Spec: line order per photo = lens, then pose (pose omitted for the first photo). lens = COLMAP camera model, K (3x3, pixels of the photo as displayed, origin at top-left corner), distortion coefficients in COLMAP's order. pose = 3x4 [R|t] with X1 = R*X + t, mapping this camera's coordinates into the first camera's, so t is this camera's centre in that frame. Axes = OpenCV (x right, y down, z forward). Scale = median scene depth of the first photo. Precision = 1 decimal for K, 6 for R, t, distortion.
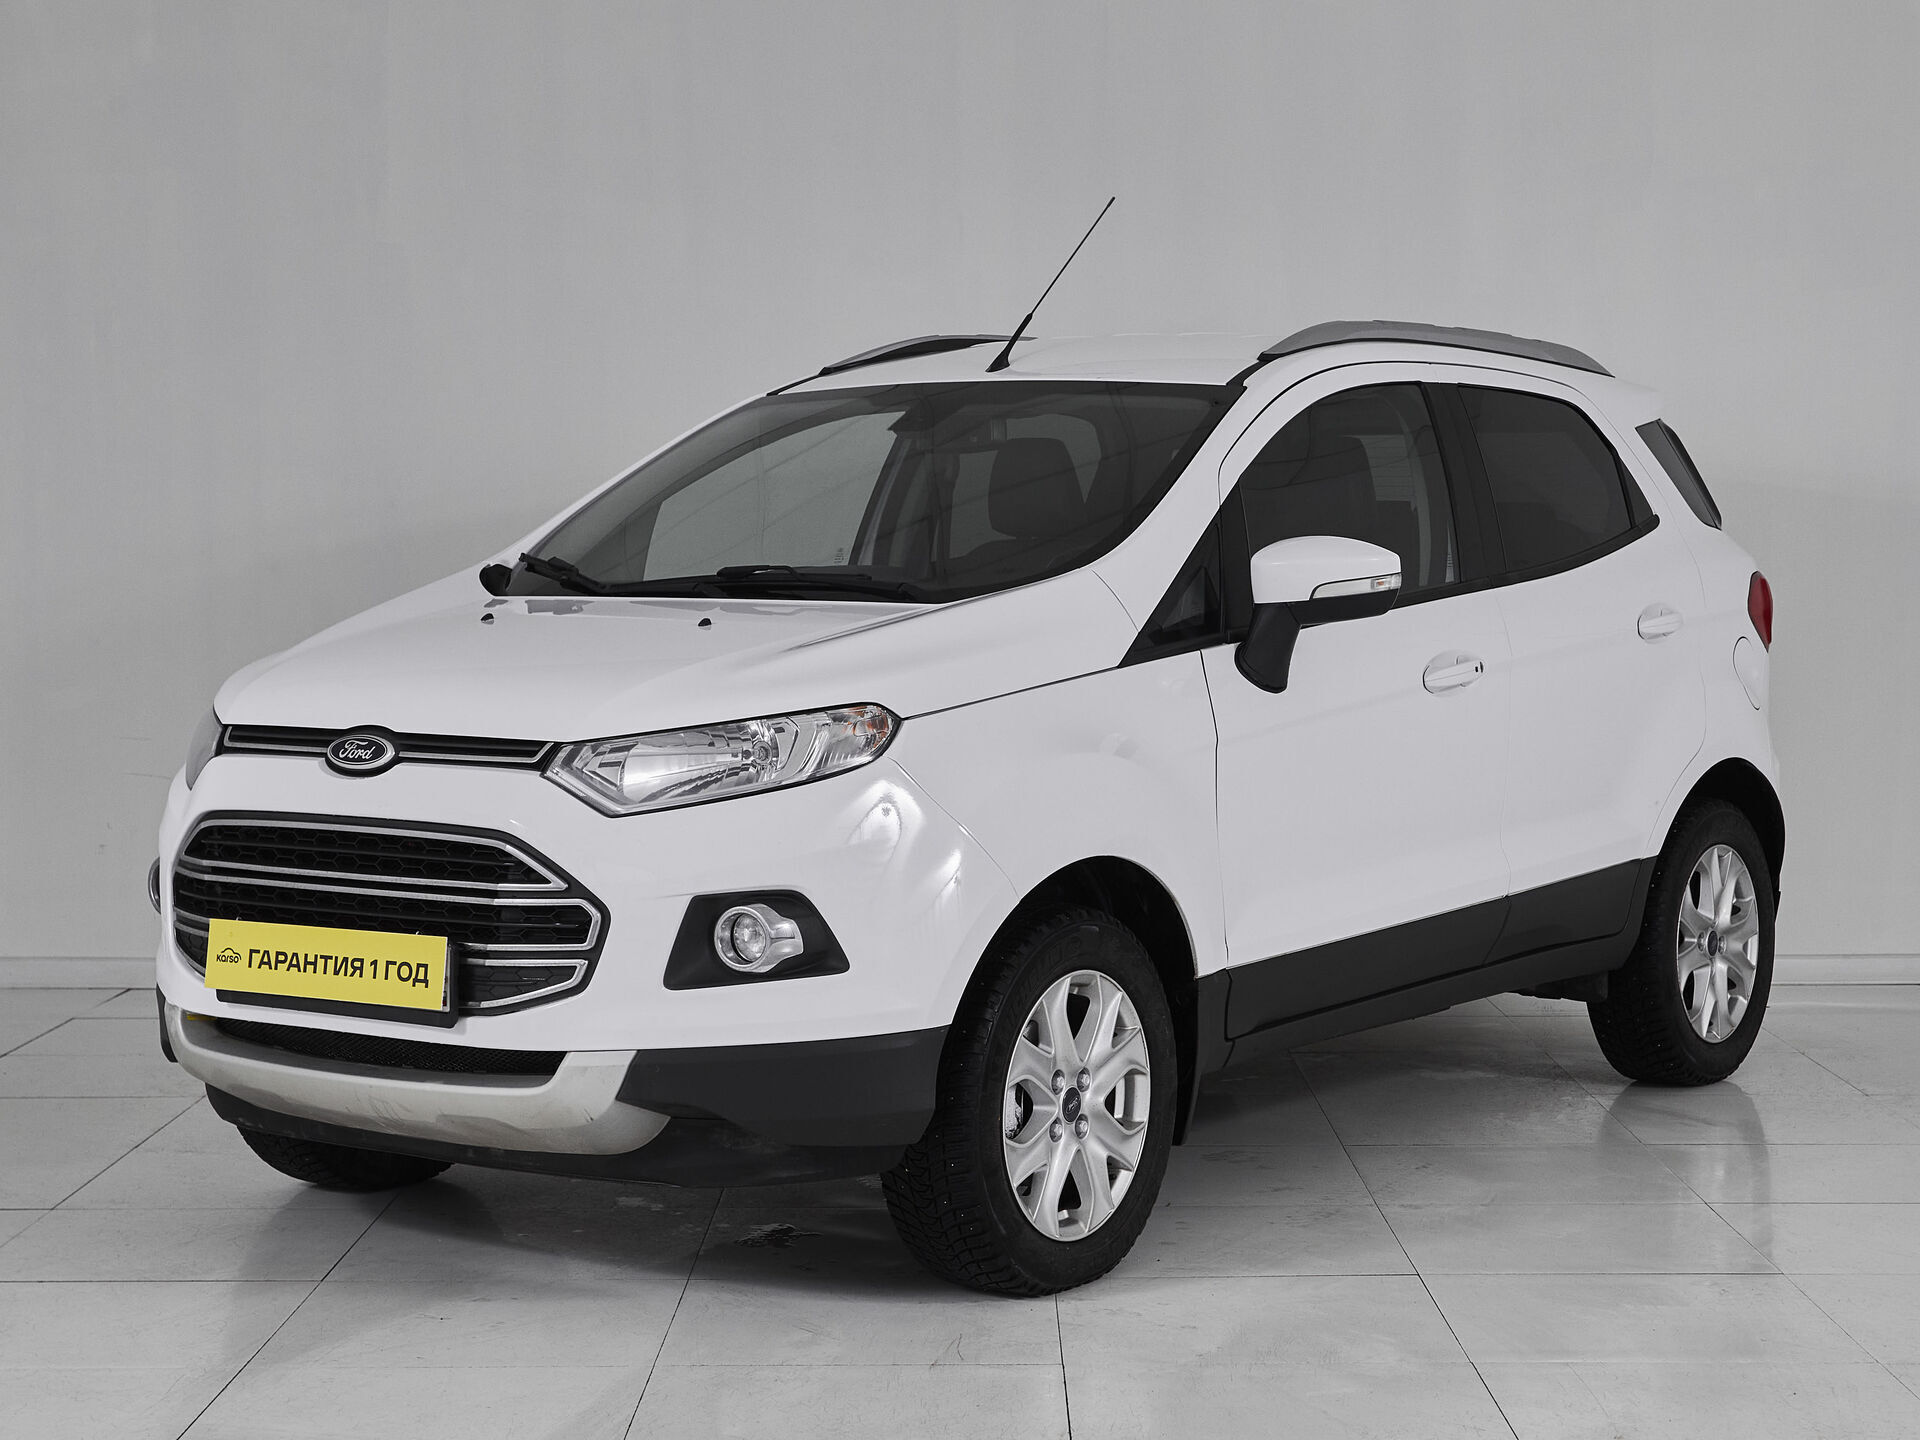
lens RADIAL K [[2756.6, 0, 1104.6], [0, 2756.6, 734.9], [0, 0, 1]] dist [0.054884, 0.000000]
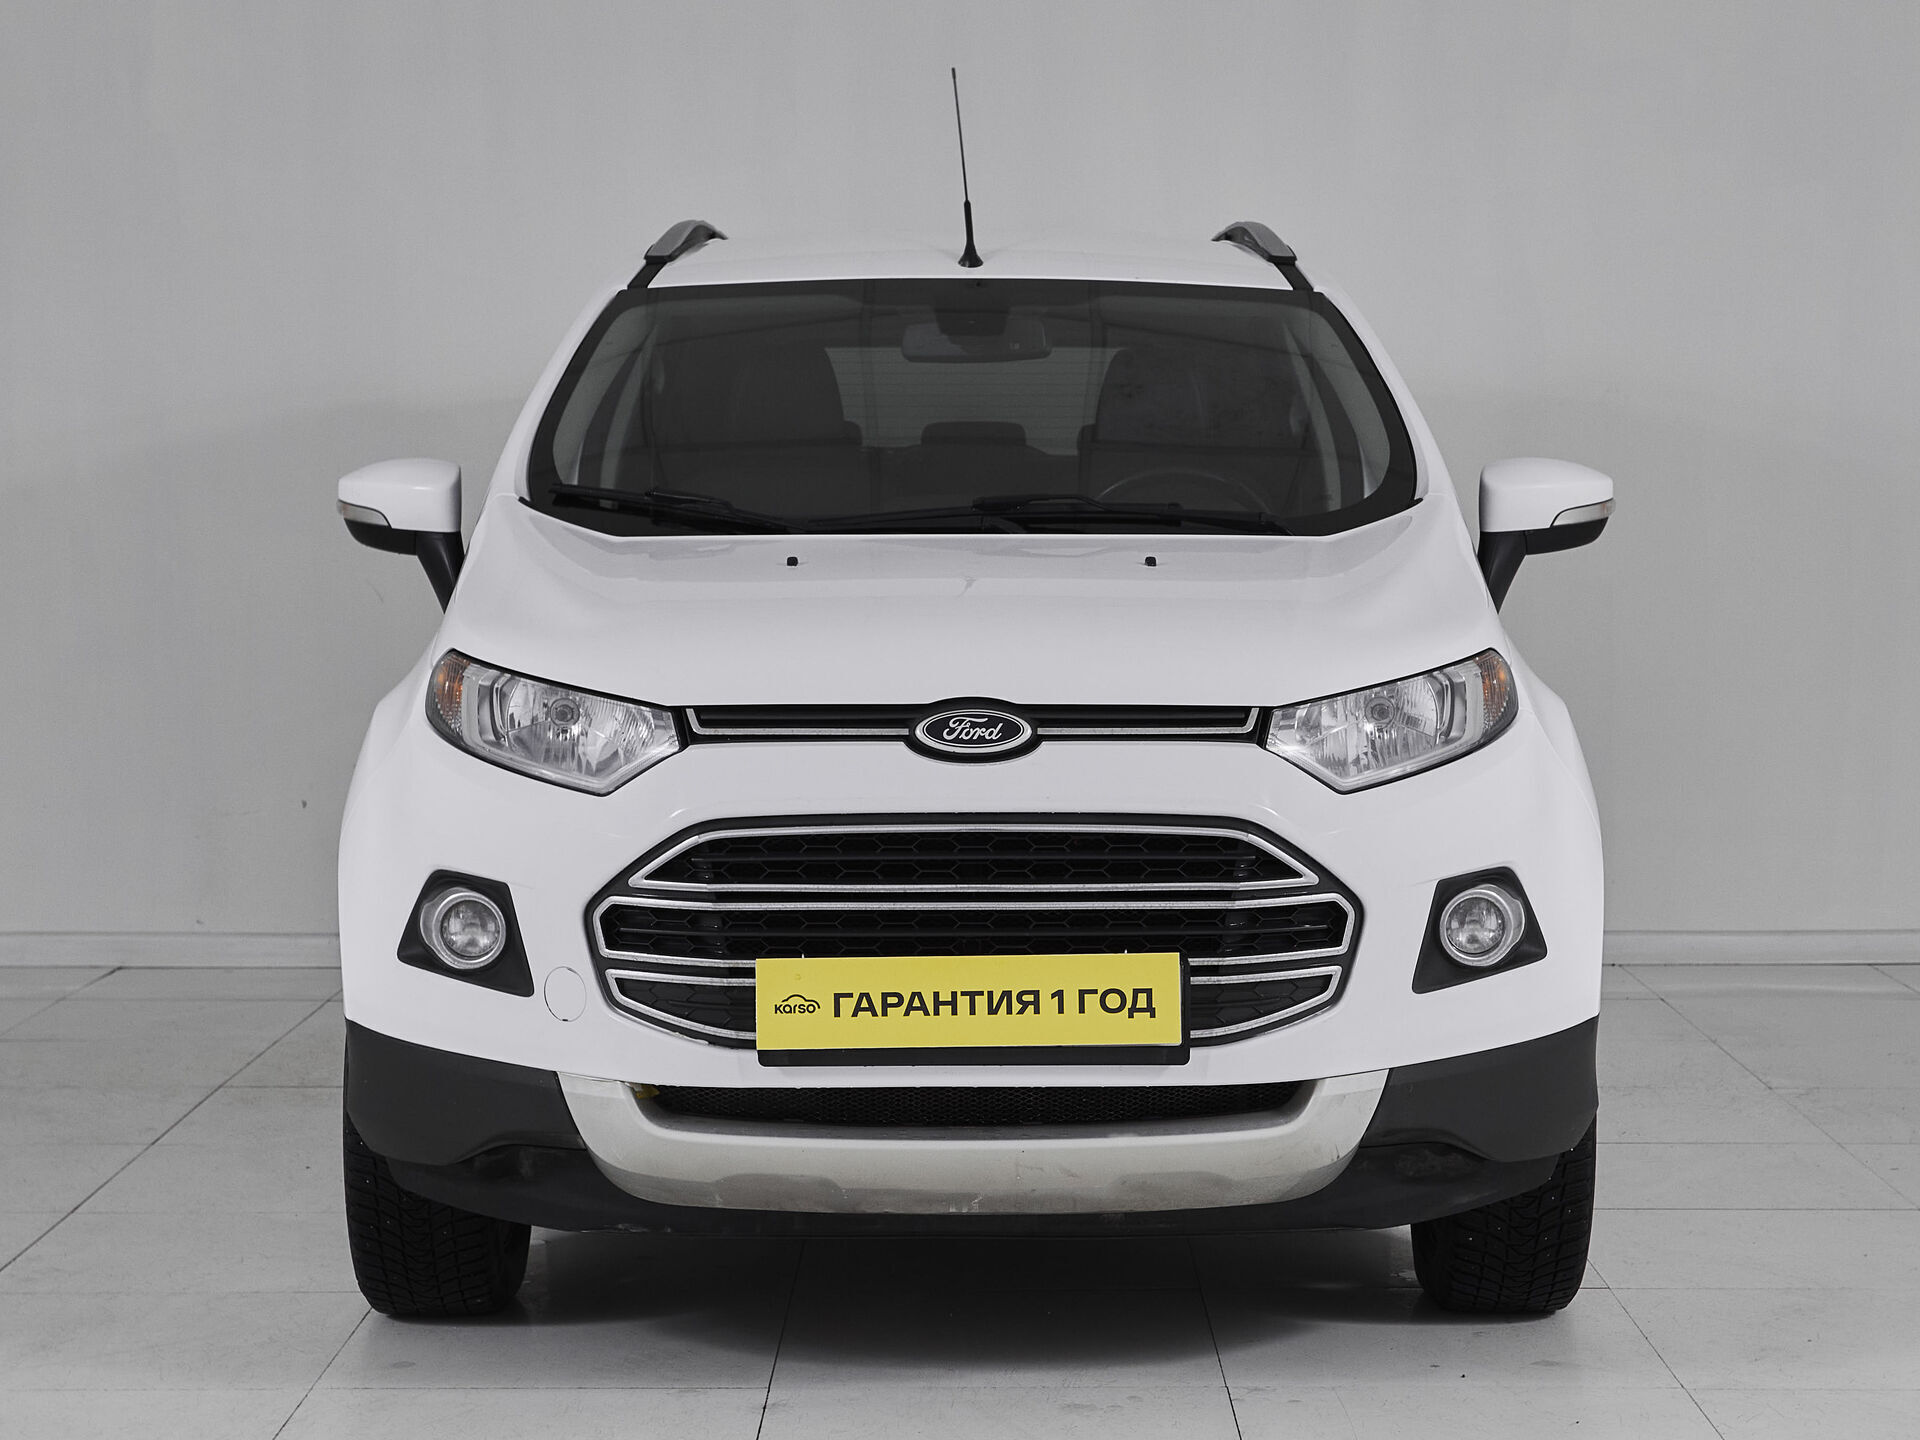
lens RADIAL K [[3049.9, 0, 978.9], [0, 3049.9, 727.4], [0, 0, 1]] dist [0.318618, 0.000000]
pose [[0.840507, -0.043018, 0.540091, -0.749454], [0.034797, 0.999071, 0.025423, -0.017287], [-0.540683, -0.002574, 0.841223, 0.270351]]
